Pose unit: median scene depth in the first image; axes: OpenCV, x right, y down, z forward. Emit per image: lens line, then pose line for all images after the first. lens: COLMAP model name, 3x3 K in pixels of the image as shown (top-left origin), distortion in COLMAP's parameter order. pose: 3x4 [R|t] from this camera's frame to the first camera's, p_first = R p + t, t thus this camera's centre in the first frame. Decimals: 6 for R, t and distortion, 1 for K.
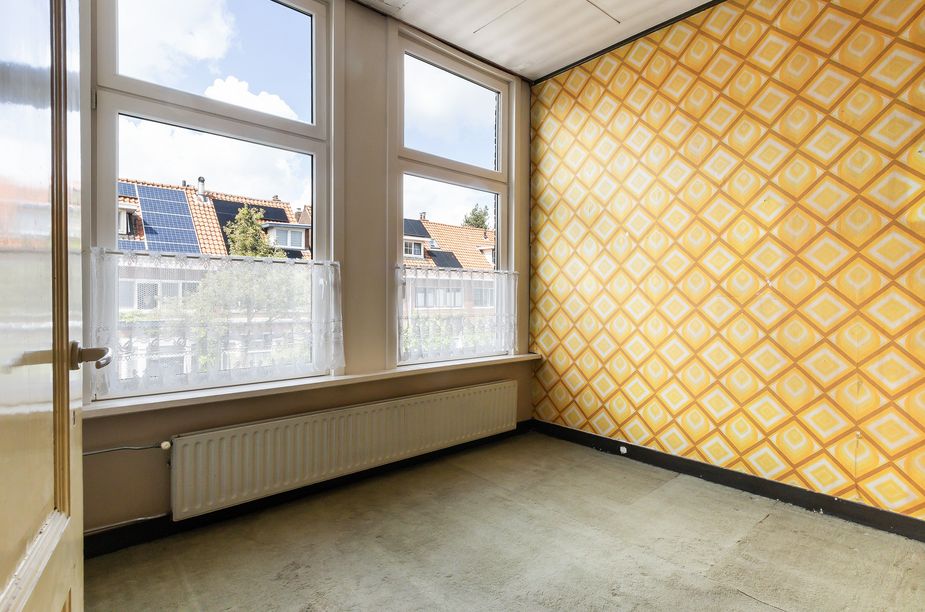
lens RADIAL K [[458.8, 0, 460.6], [0, 458.8, 311.1], [0, 0, 1]] dist [0.003942, -0.000622]
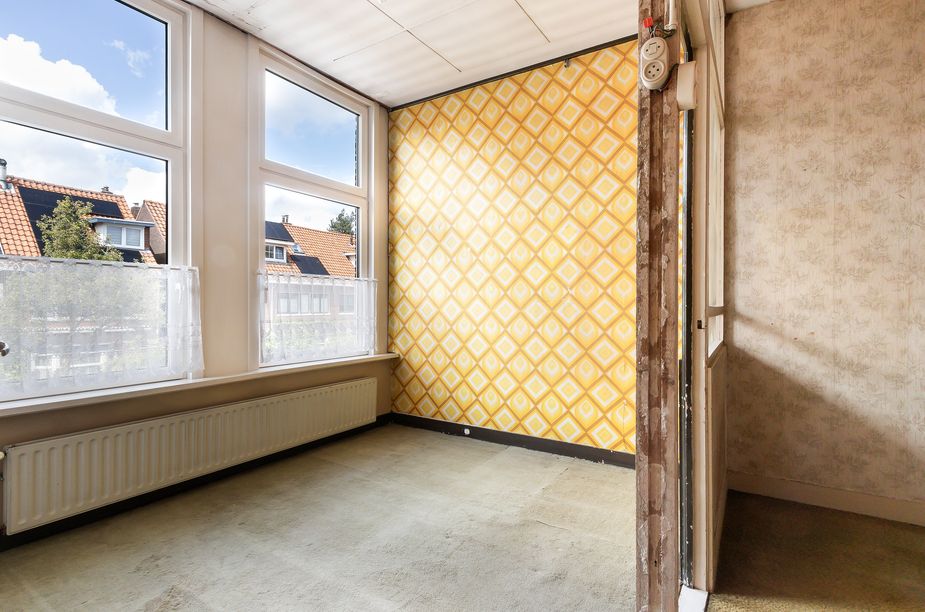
lens RADIAL K [[458.8, 0, 460.6], [0, 458.8, 311.1], [0, 0, 1]] dist [0.003942, -0.000622]
pose [[0.960654, -0.004348, 0.277713, 0.012651], [0.008145, 0.999888, -0.012519, 0.007238], [-0.277627, 0.014288, 0.960583, -0.129391]]
